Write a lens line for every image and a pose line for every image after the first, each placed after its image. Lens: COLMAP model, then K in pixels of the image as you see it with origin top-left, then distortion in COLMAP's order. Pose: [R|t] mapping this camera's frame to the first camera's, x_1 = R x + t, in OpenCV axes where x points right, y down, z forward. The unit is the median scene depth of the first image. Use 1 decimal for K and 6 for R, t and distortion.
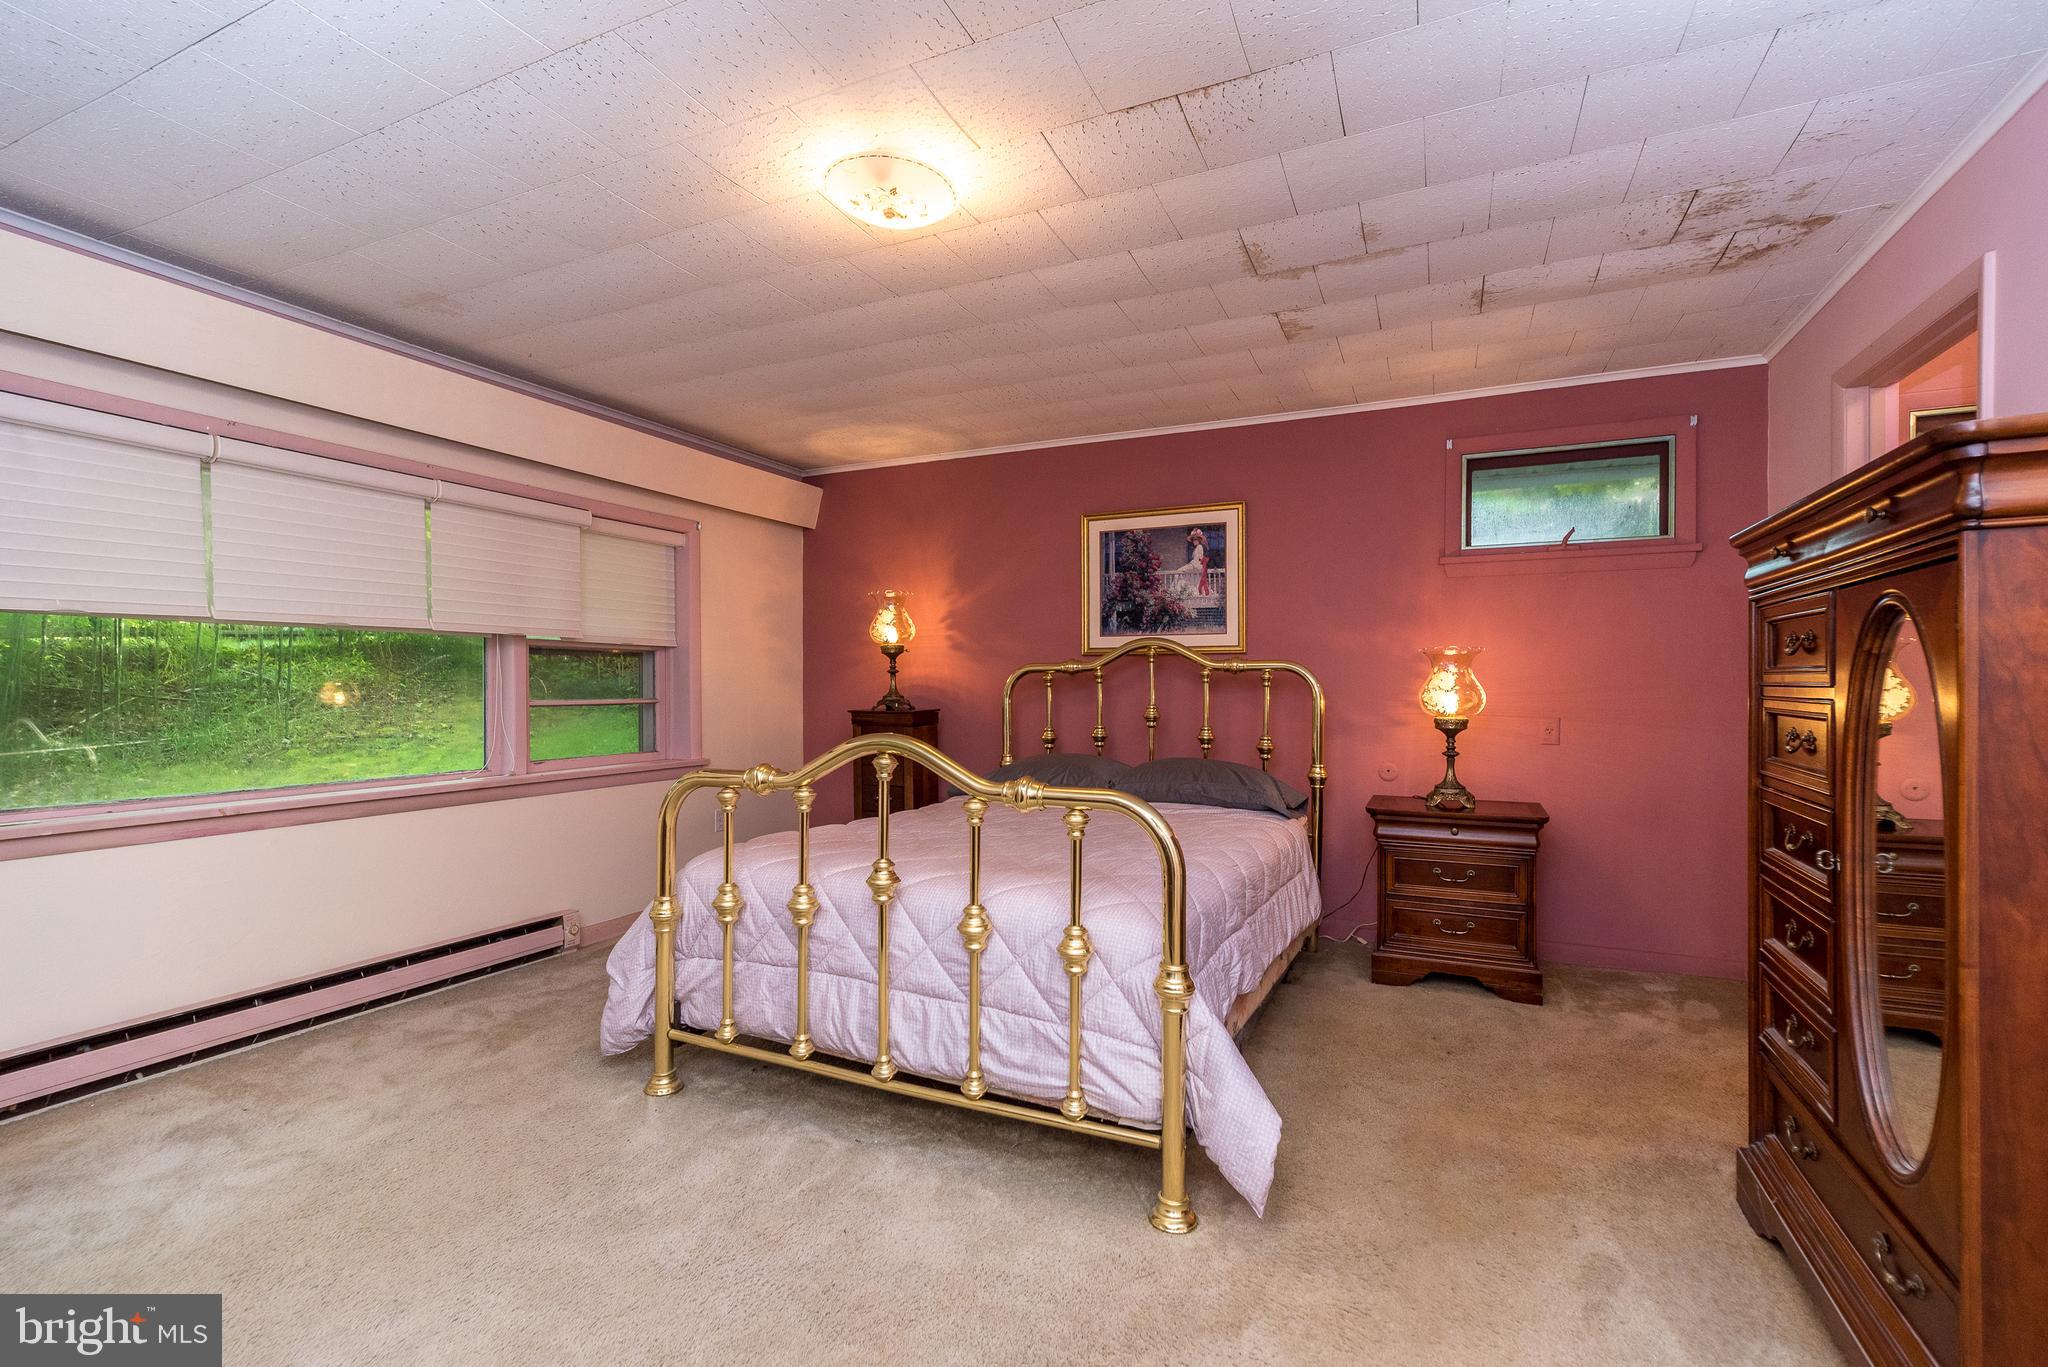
lens RADIAL K [[913.8, 0, 1021.4], [0, 913.8, 690.0], [0, 0, 1]] dist [0.002418, 0.000223]
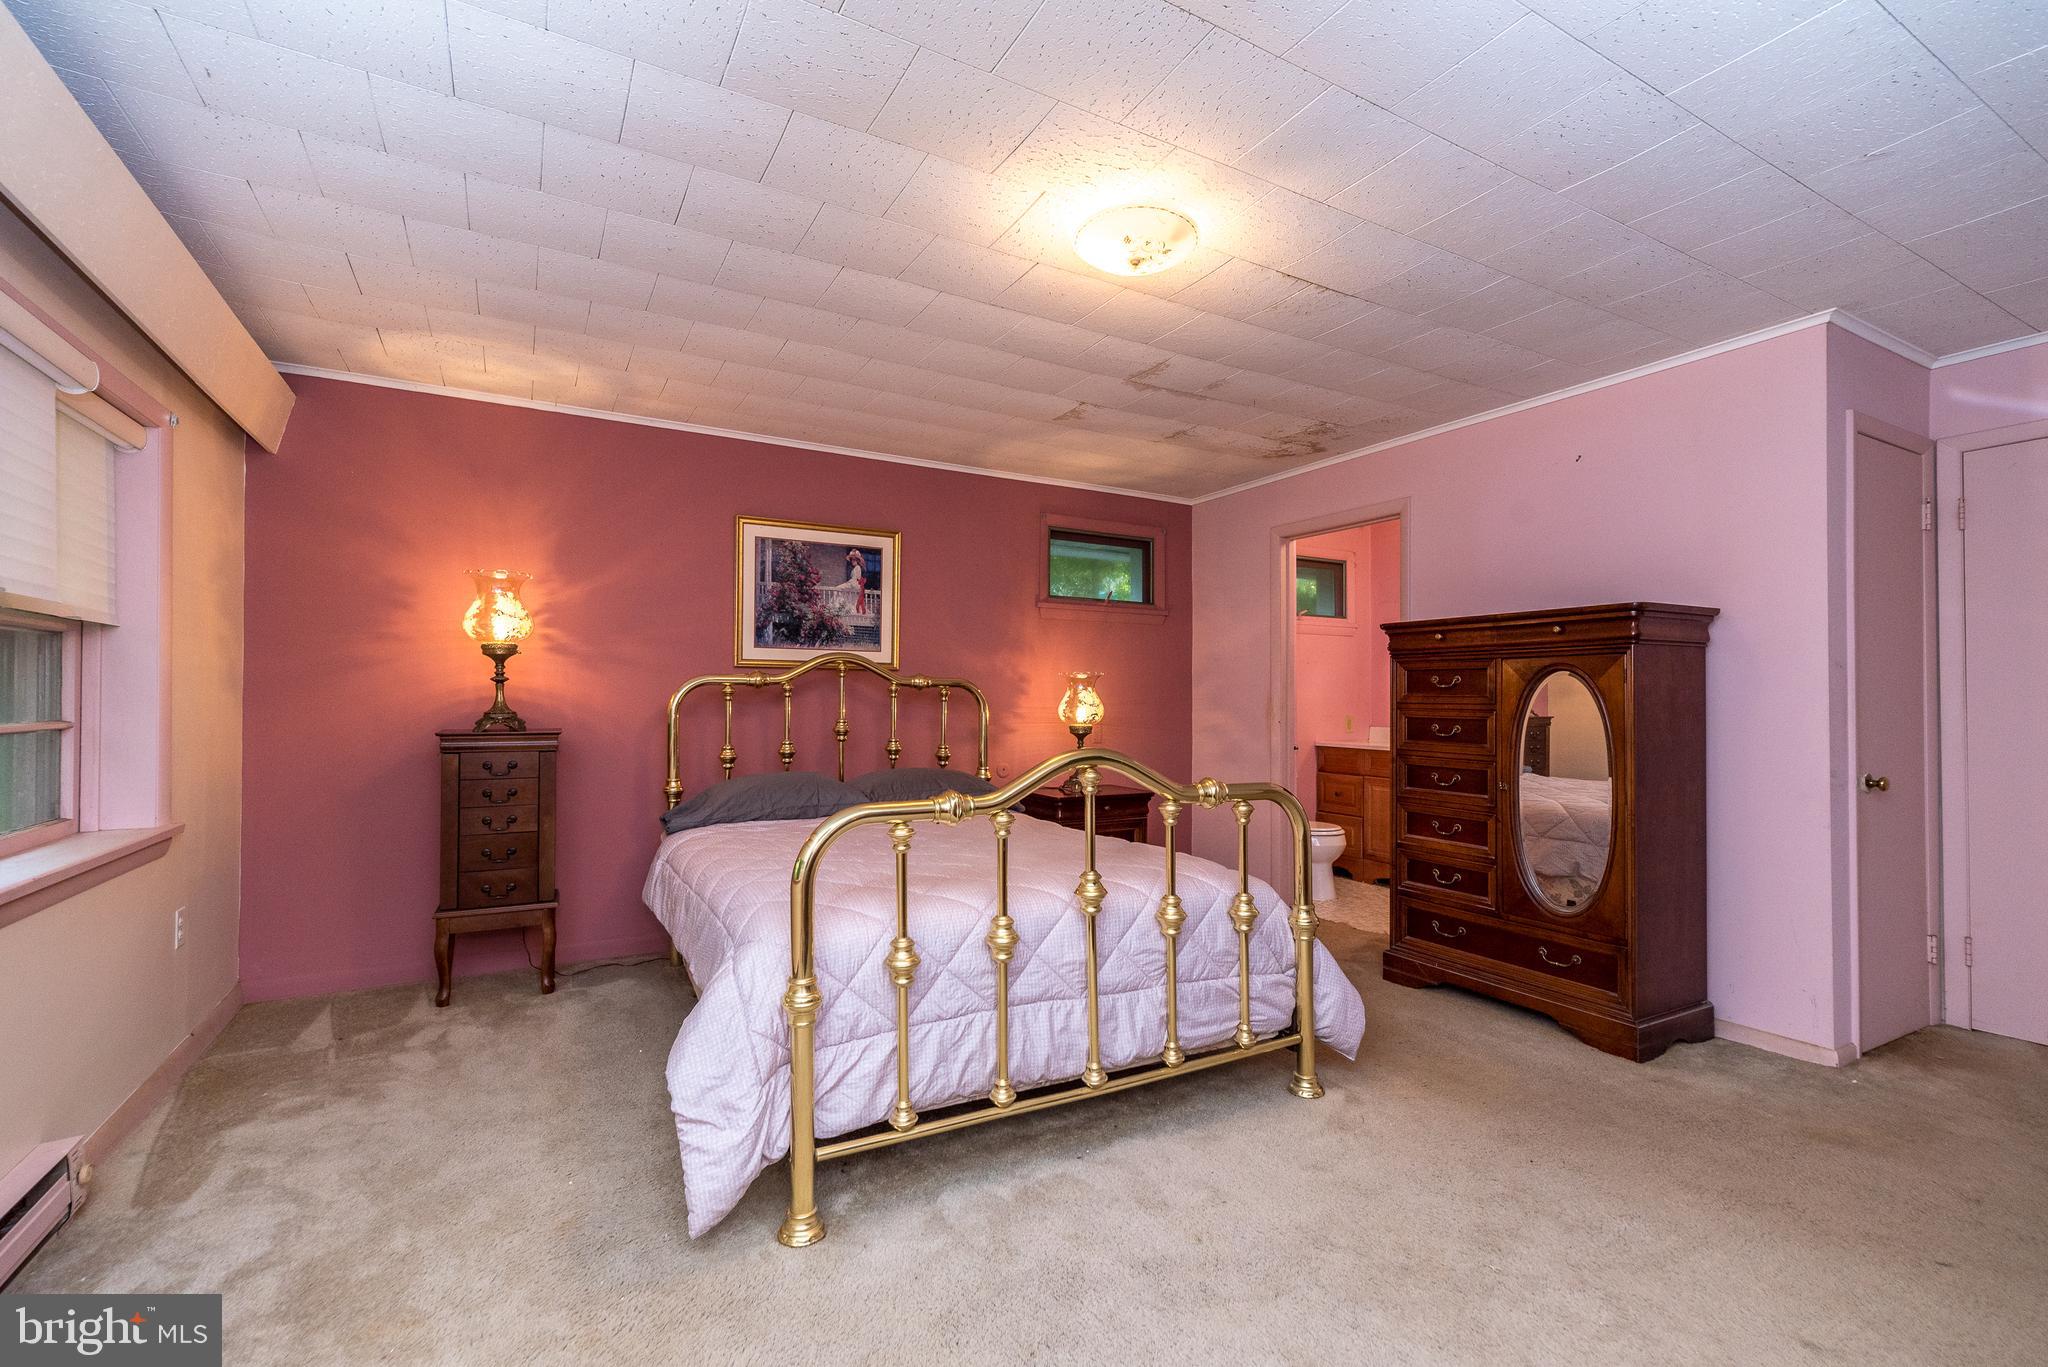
lens RADIAL K [[894.1, 0, 1020.7], [0, 894.1, 694.4], [0, 0, 1]] dist [0.003821, 0.000868]
pose [[0.581447, 0.008090, 0.813544, -0.534453], [-0.001468, 0.999959, -0.008895, -0.002206], [-0.813583, 0.003978, 0.581436, 0.253628]]
